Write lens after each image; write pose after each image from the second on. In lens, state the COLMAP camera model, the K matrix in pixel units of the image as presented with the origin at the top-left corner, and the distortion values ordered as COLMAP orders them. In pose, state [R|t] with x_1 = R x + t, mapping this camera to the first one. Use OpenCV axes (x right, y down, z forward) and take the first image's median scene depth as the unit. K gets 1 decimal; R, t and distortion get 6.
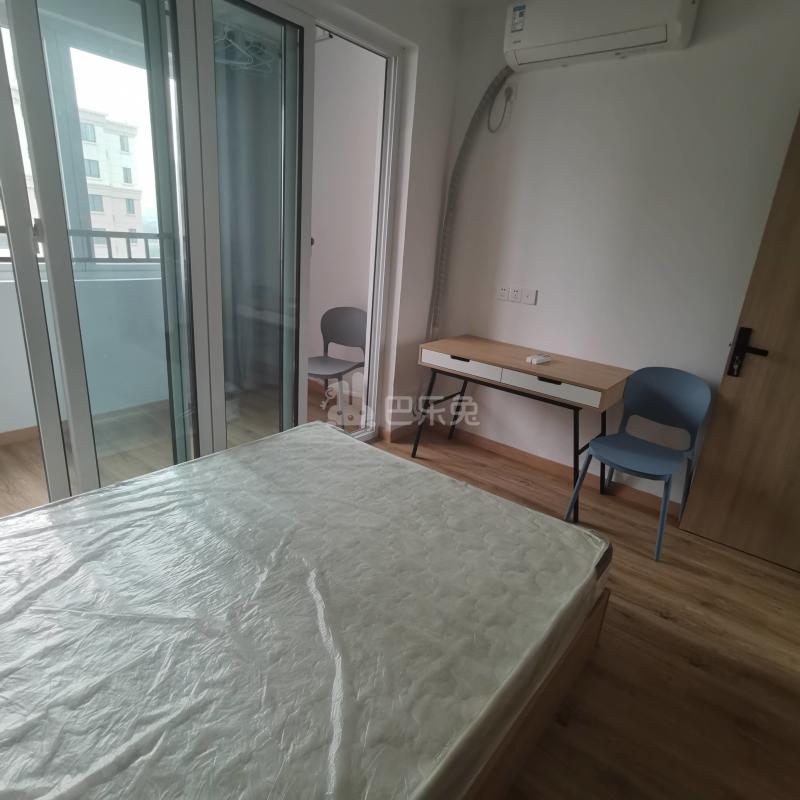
lens RADIAL K [[518.2, 0, 404.9], [0, 518.2, 403.2], [0, 0, 1]] dist [-0.055040, 0.051808]
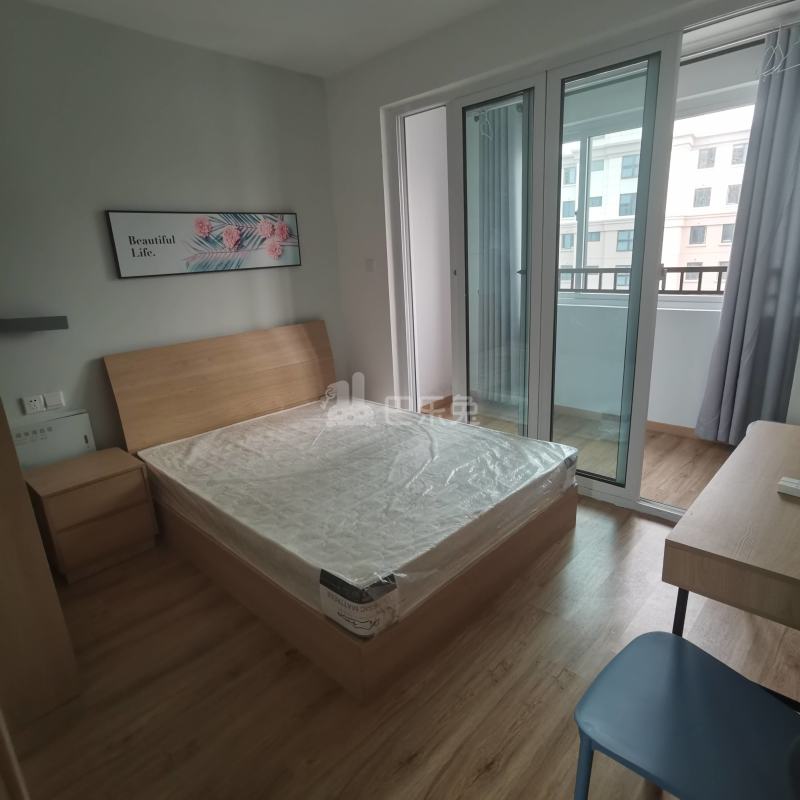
lens RADIAL K [[518.2, 0, 397.1], [0, 518.2, 399.2], [0, 0, 1]] dist [-0.055040, 0.051808]
pose [[-0.085060, 0.205245, -0.975007, 0.999600], [-0.279159, 0.934453, 0.221062, -0.218235], [0.956470, 0.290986, -0.022188, 0.805704]]
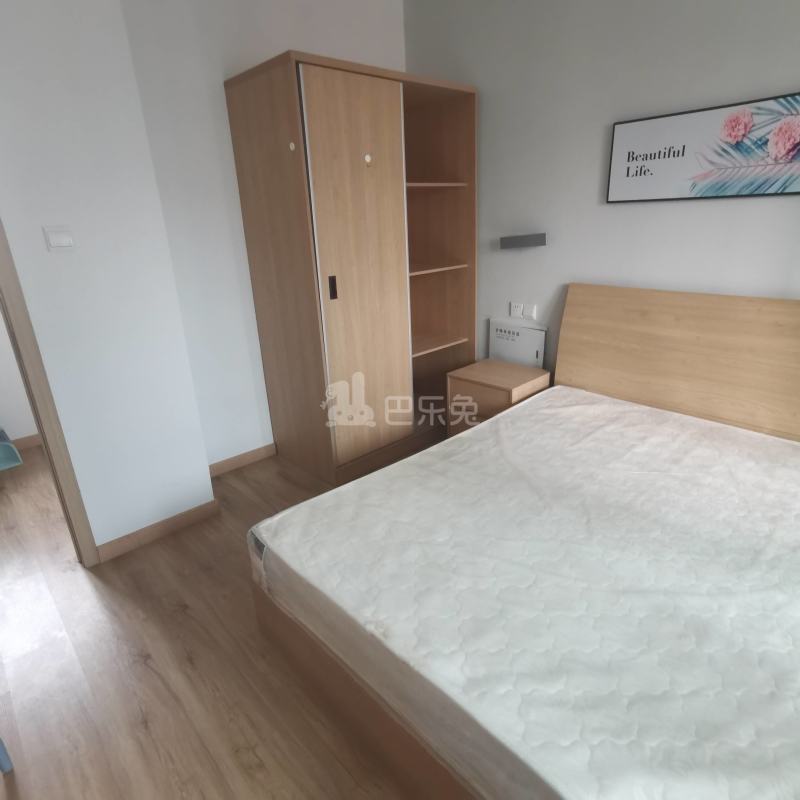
lens RADIAL K [[518.2, 0, 400.8], [0, 518.2, 399.3], [0, 0, 1]] dist [-0.055040, 0.051808]
pose [[-0.989663, -0.081102, 0.118277, 0.028123], [0.011691, 0.776367, 0.630173, -0.414259], [-0.142934, 0.625041, -0.767394, 1.261629]]
